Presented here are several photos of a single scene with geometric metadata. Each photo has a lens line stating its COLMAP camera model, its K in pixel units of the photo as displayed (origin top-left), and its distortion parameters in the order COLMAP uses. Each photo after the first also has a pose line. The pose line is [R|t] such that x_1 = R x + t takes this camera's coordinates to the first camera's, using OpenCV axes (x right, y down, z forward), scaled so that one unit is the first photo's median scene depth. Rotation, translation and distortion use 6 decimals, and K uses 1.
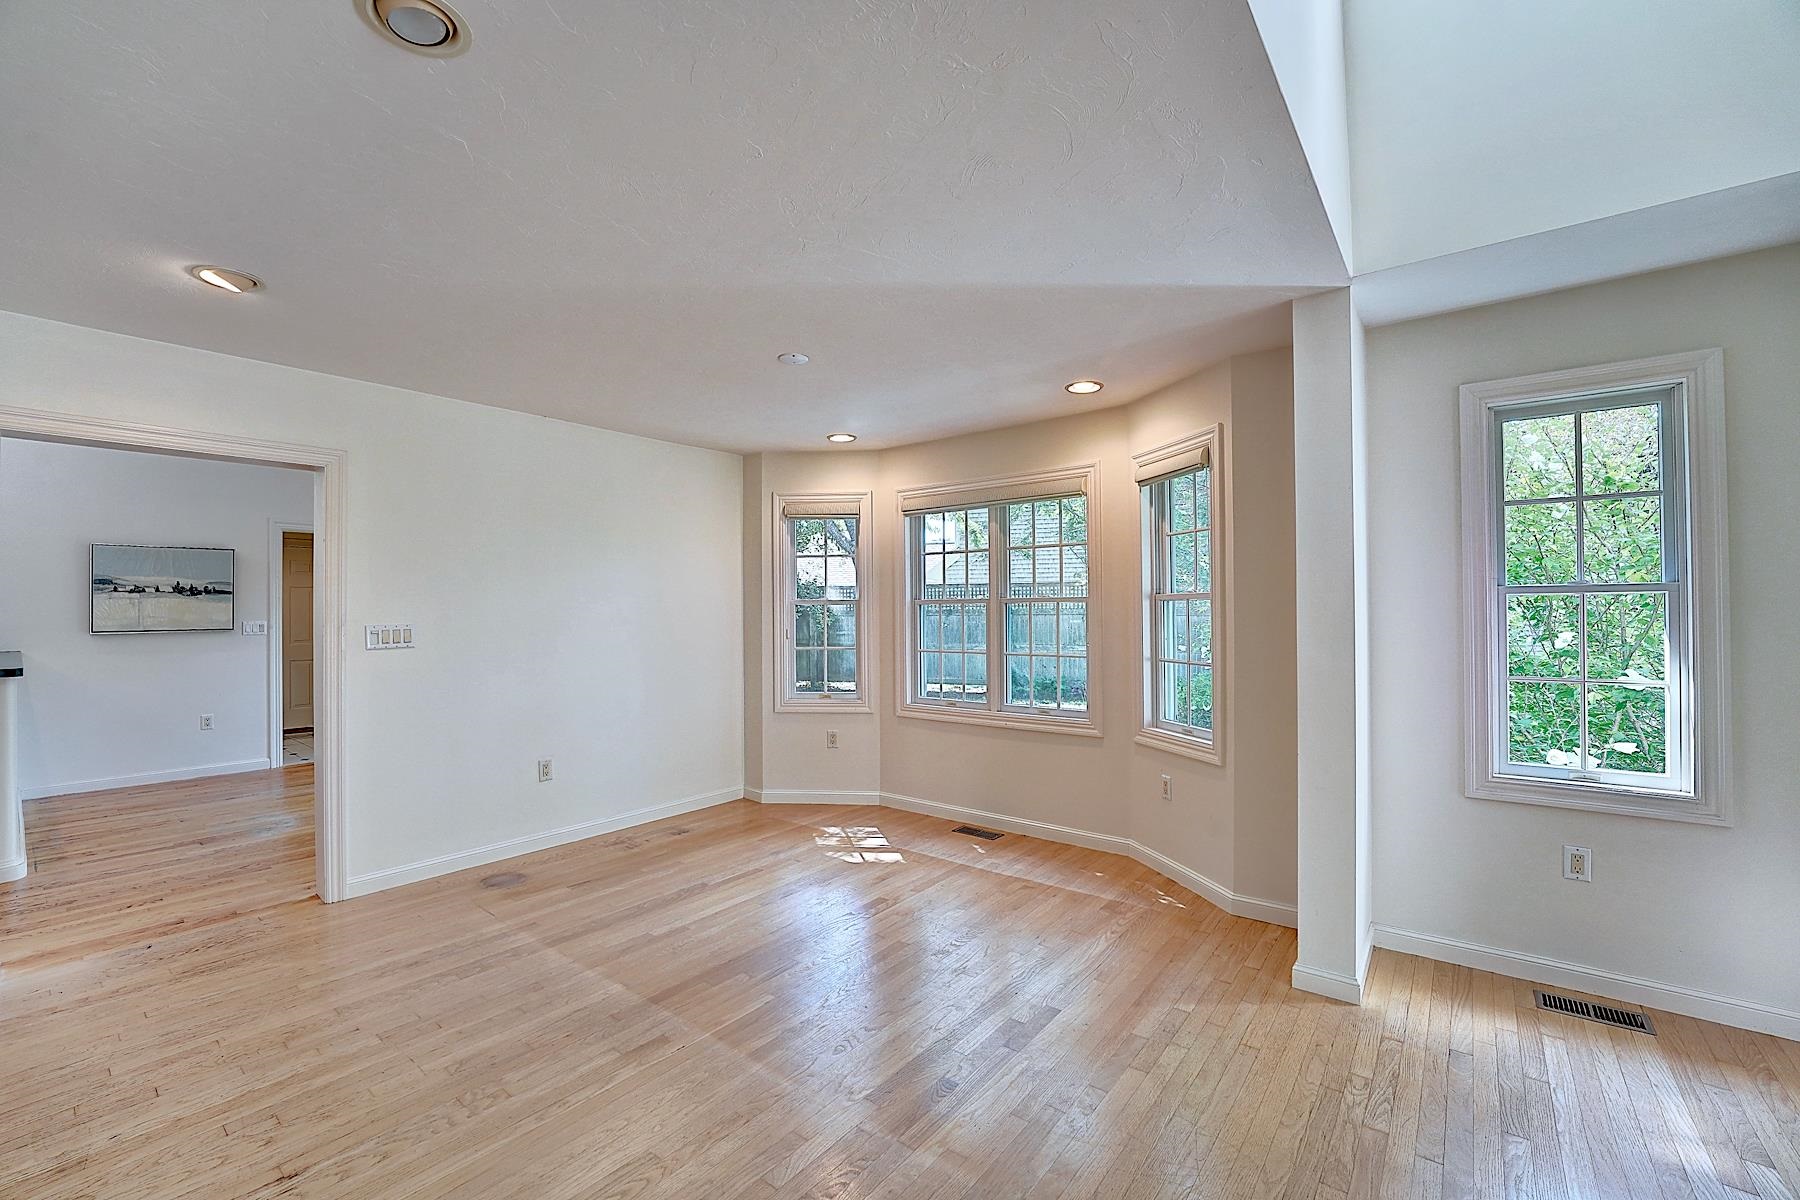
lens RADIAL K [[729.9, 0, 899.5], [0, 729.9, 606.1], [0, 0, 1]] dist [-0.028867, 0.003118]
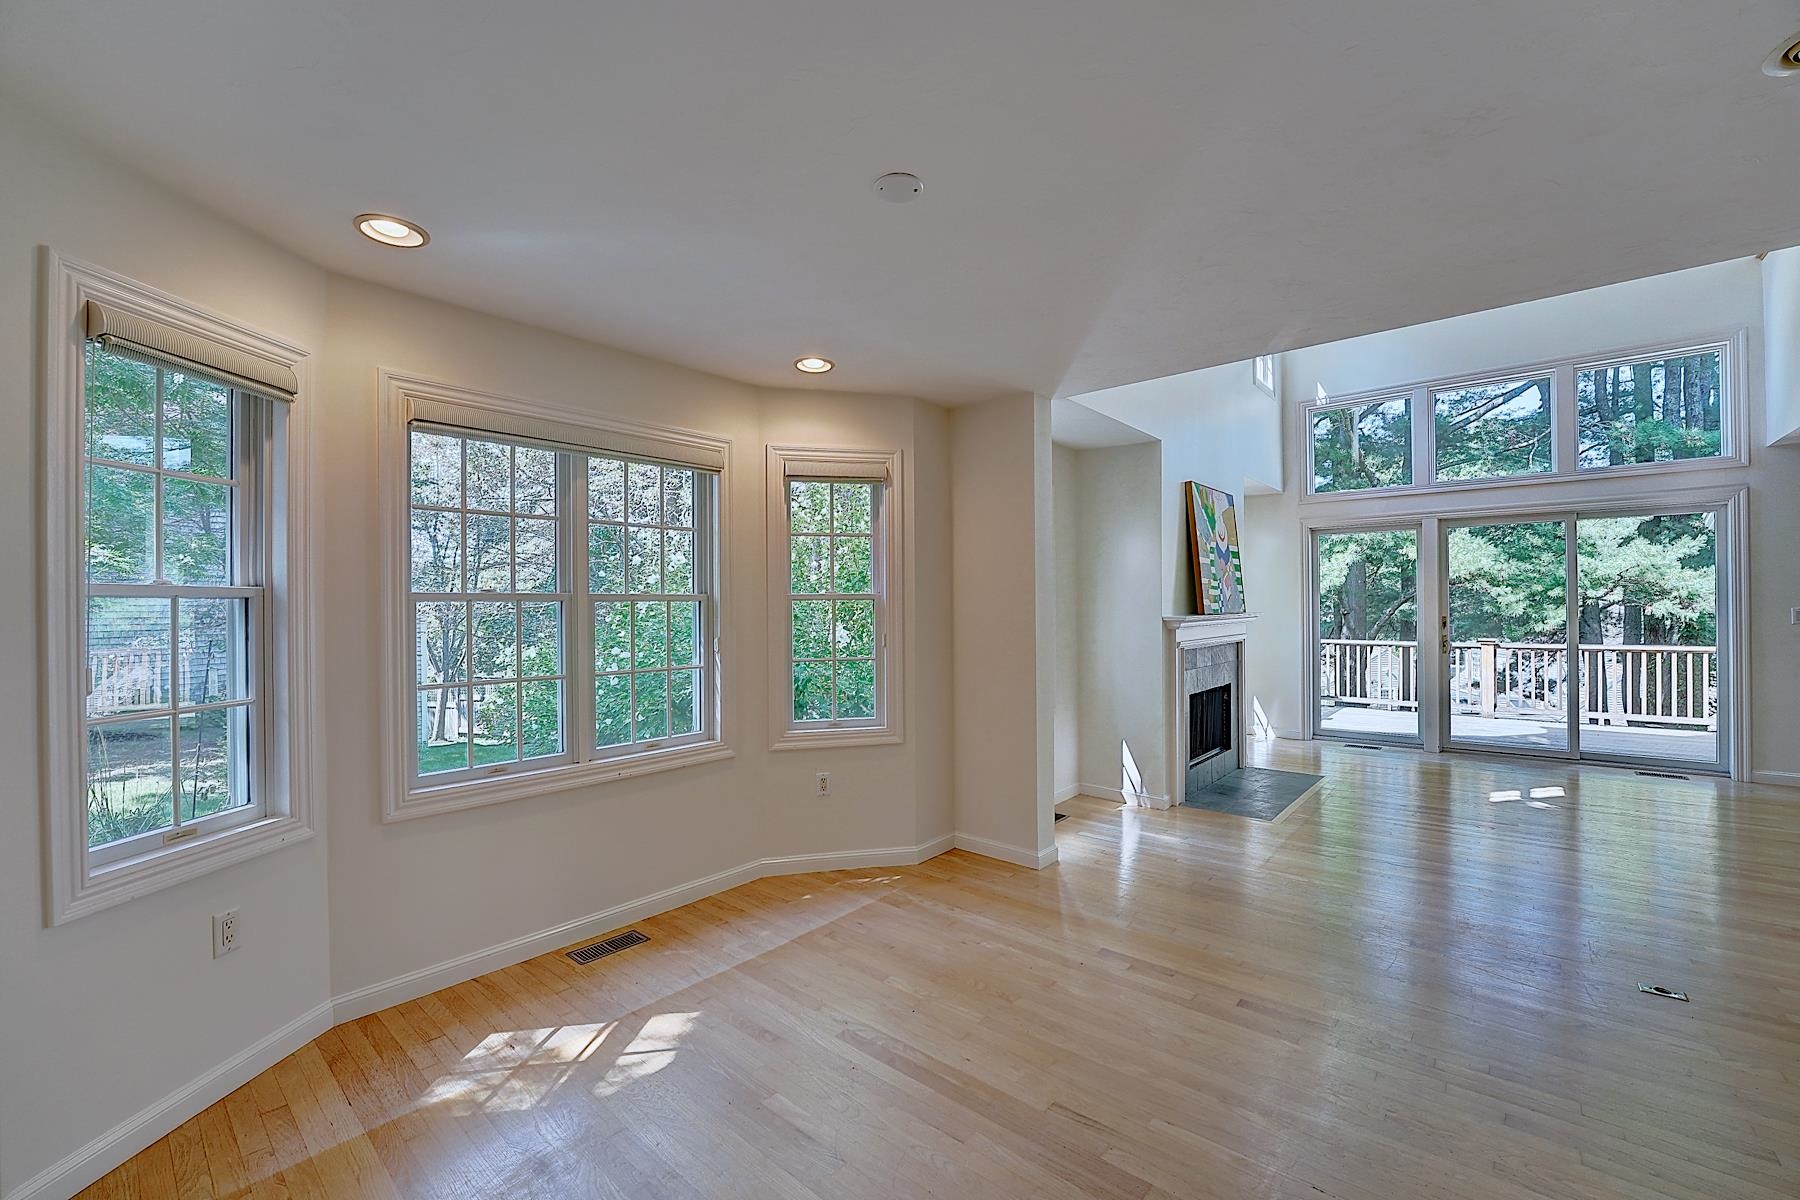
lens RADIAL K [[729.9, 0, 896.6], [0, 729.9, 603.7], [0, 0, 1]] dist [-0.028867, 0.003118]
pose [[0.050721, 0.006028, 0.998695, -0.680848], [-0.002344, 0.999980, -0.005917, 0.004034], [-0.998710, -0.002041, 0.050734, 0.894756]]
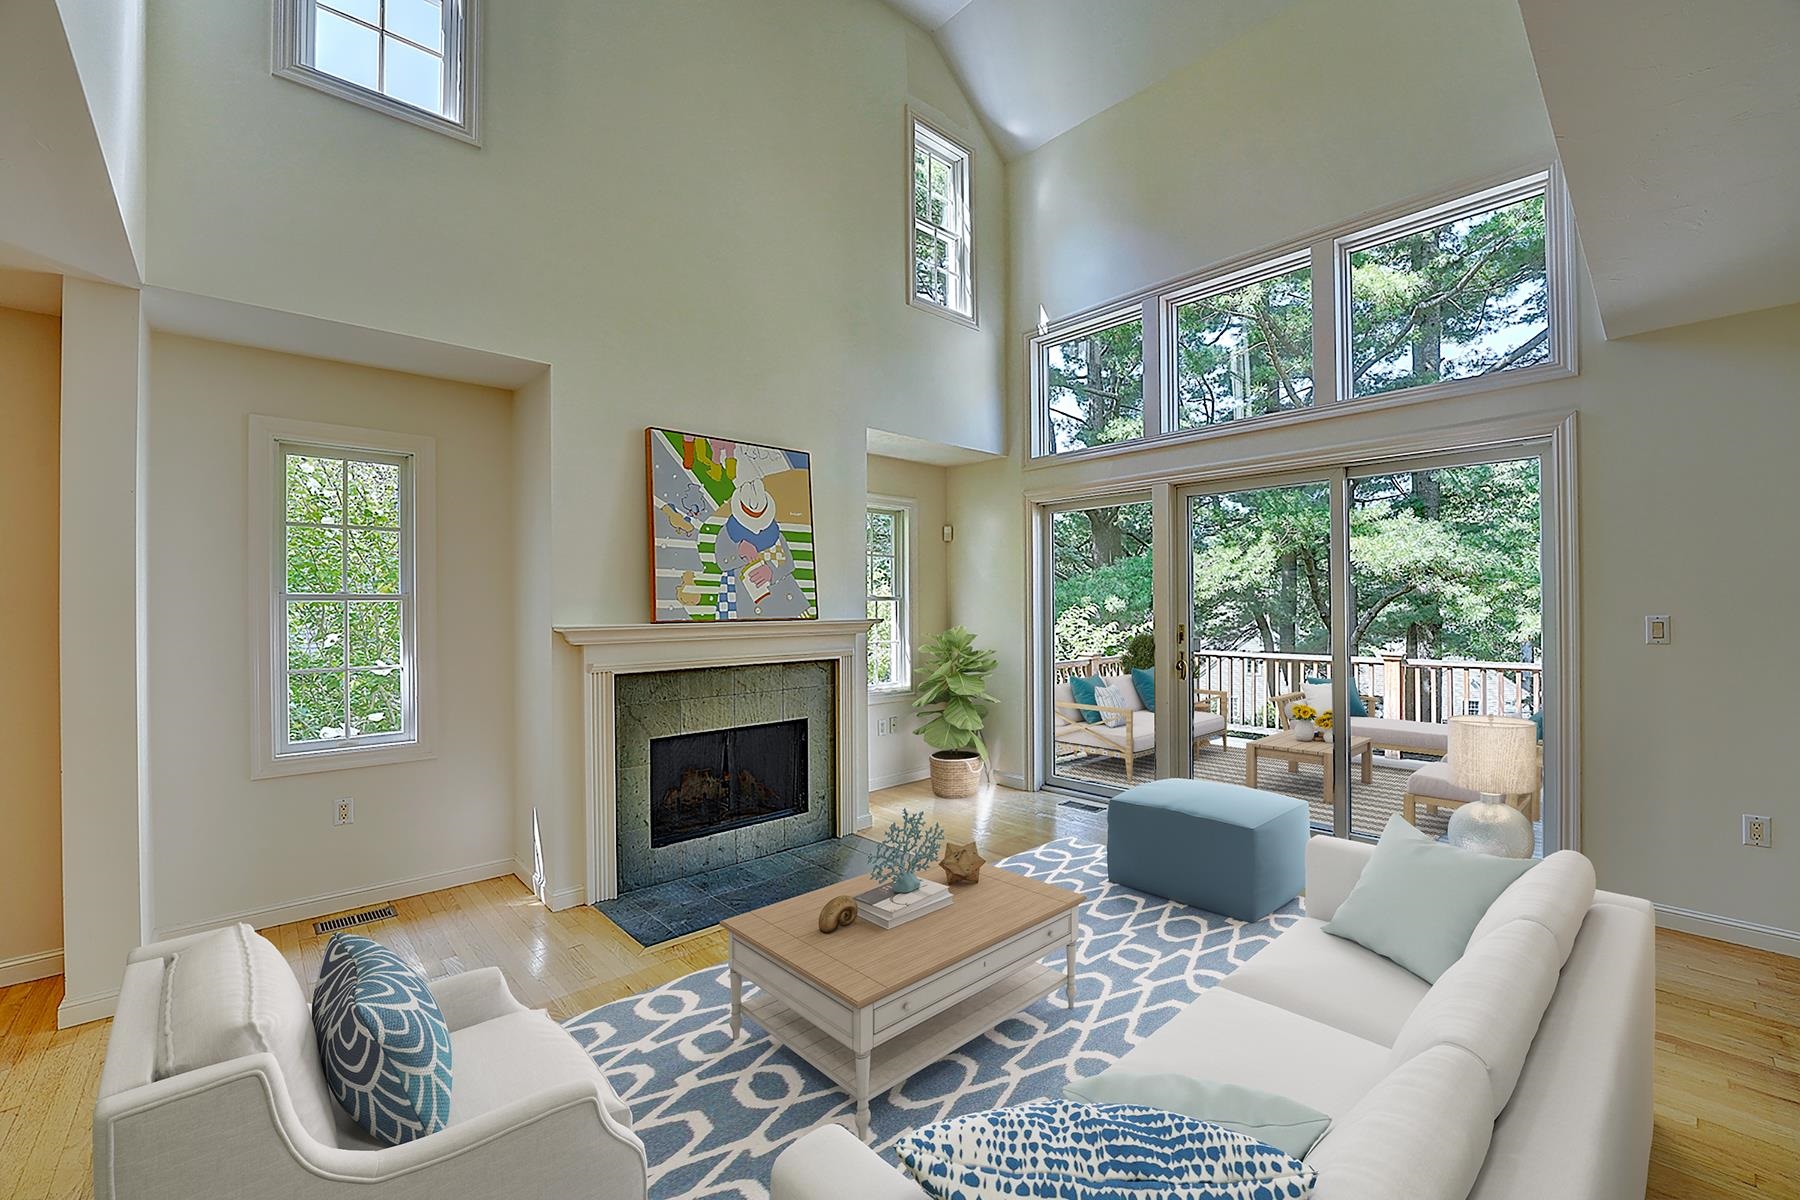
lens RADIAL K [[729.9, 0, 893.7], [0, 729.9, 607.5], [0, 0, 1]] dist [-0.028867, 0.003118]
pose [[0.162307, 0.007627, 0.986711, -0.116456], [-0.000651, 0.999971, -0.007623, 0.002787], [-0.986740, 0.000595, 0.162307, -0.135824]]
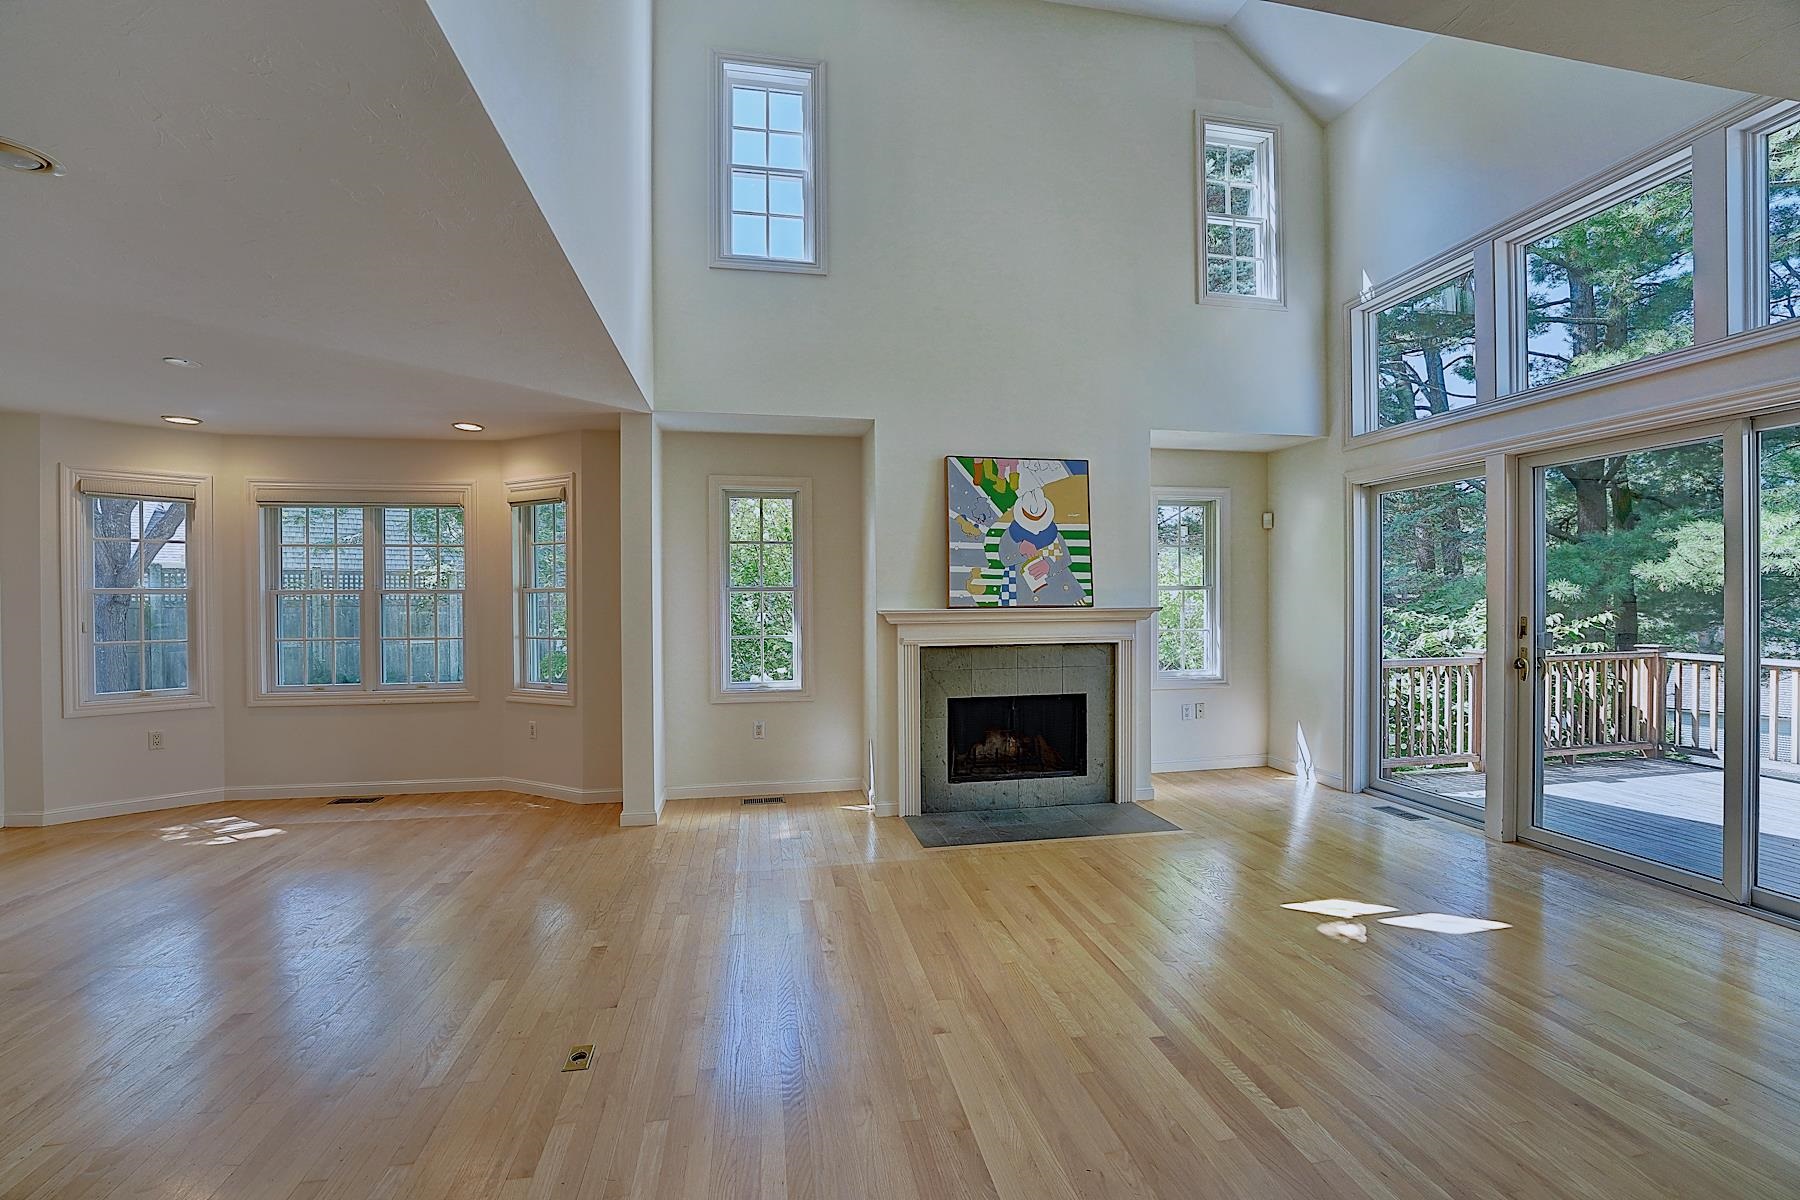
lens RADIAL K [[729.9, 0, 891.5], [0, 729.9, 602.4], [0, 0, 1]] dist [-0.028867, 0.003118]
pose [[0.659716, -0.000934, 0.751515, -0.222528], [-0.004323, 0.999978, 0.005038, 0.000065], [-0.751503, -0.006573, 0.659697, -0.426612]]
